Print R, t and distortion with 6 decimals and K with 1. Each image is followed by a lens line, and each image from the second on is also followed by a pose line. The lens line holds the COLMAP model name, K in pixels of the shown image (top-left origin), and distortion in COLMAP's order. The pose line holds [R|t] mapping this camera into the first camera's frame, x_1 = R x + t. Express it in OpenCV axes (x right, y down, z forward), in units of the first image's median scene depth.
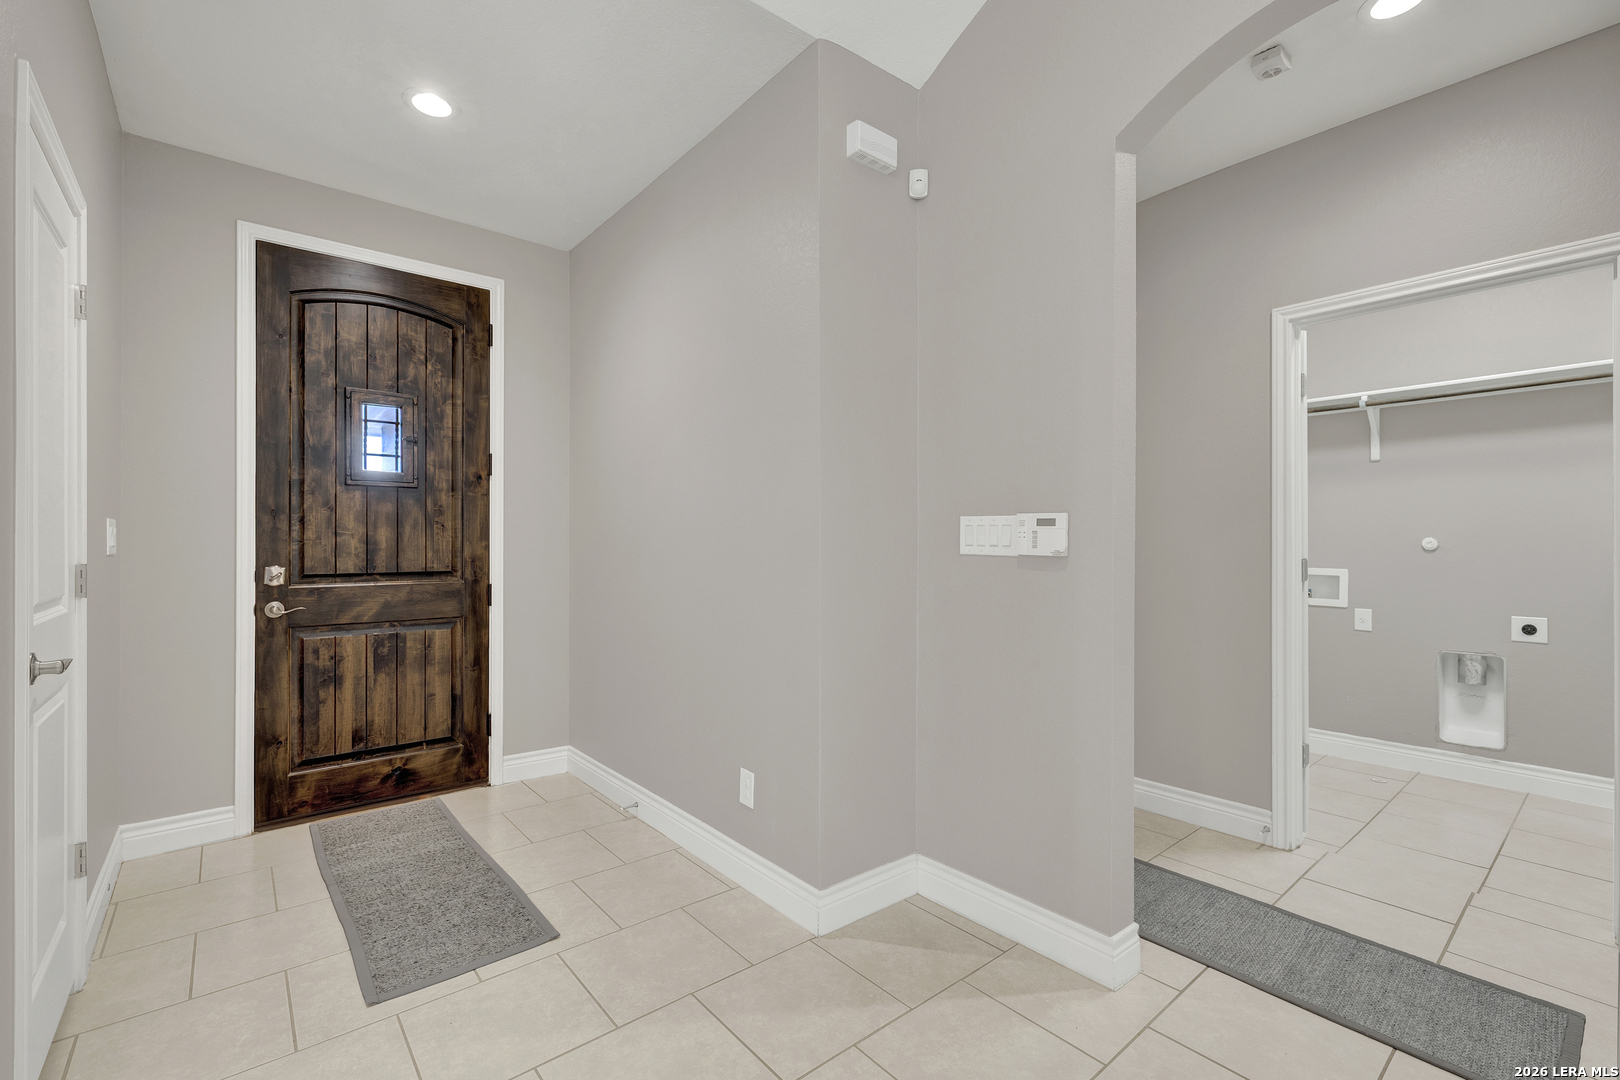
lens RADIAL K [[706.6, 0, 811.5], [0, 706.6, 541.5], [0, 0, 1]] dist [0.002817, 0.000109]
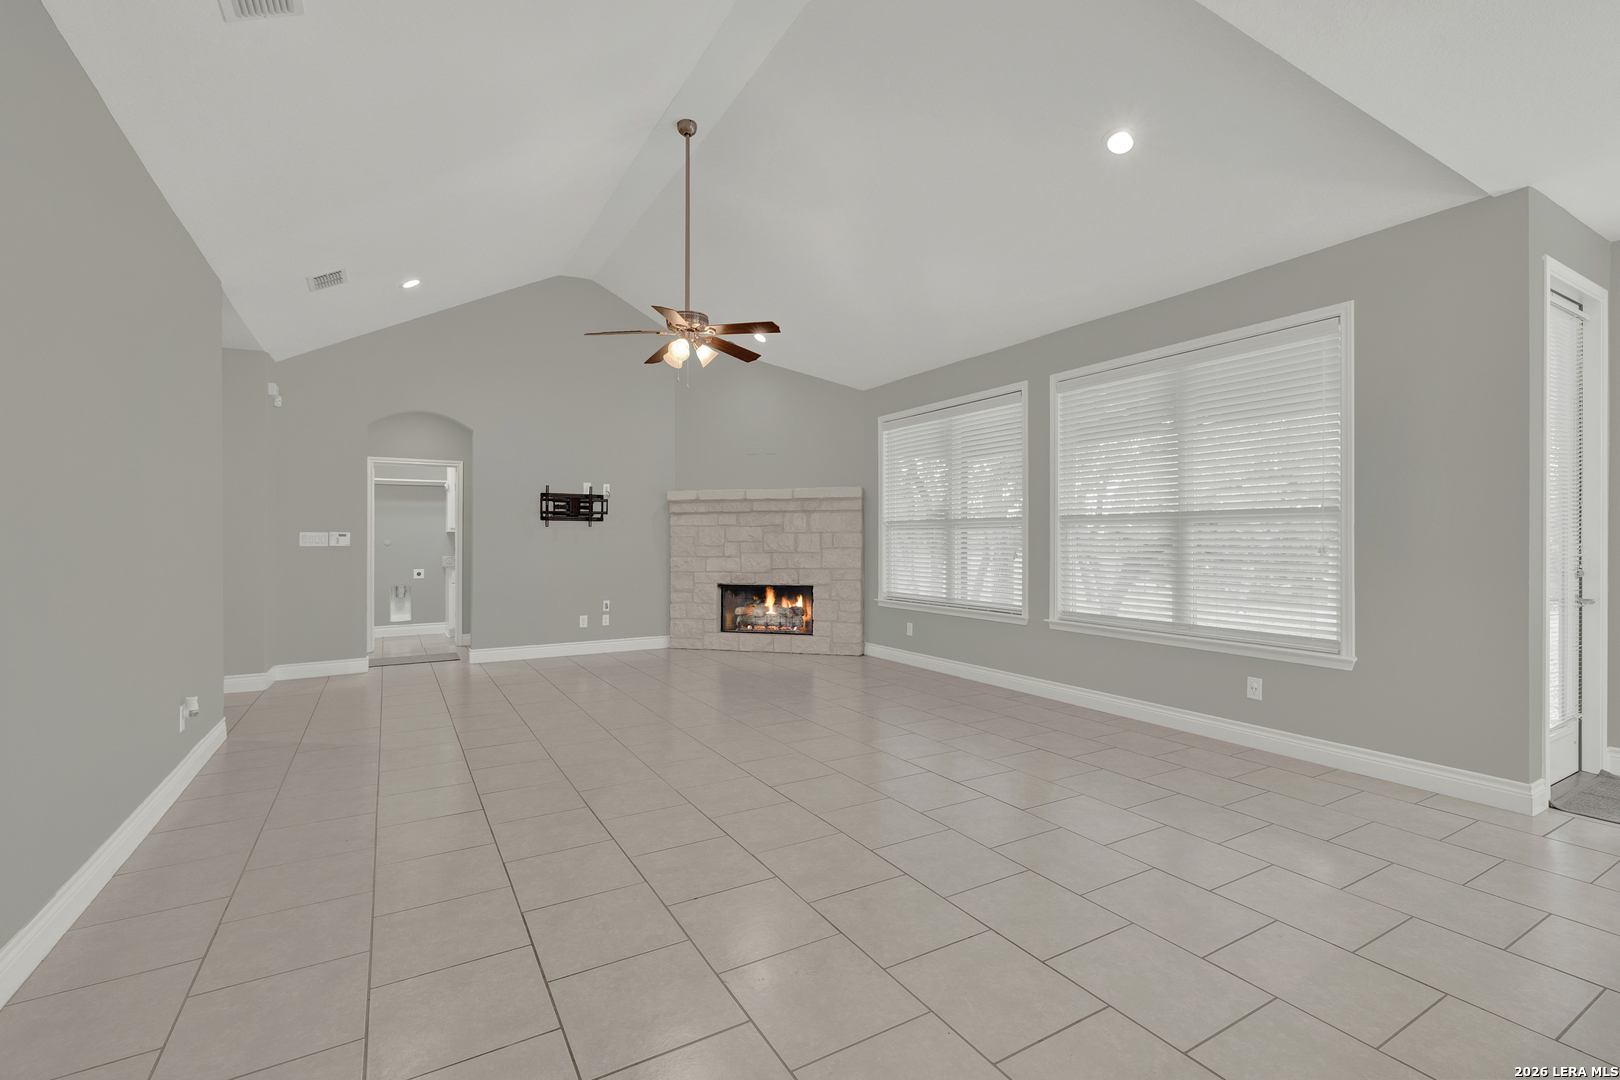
lens RADIAL K [[706.6, 0, 806.1], [0, 706.6, 534.7], [0, 0, 1]] dist [0.002817, 0.000109]
pose [[0.161702, 0.006341, 0.986819, -1.338590], [-0.005331, 0.999970, -0.005552, -0.013161], [-0.986825, -0.004363, 0.161731, -0.835309]]
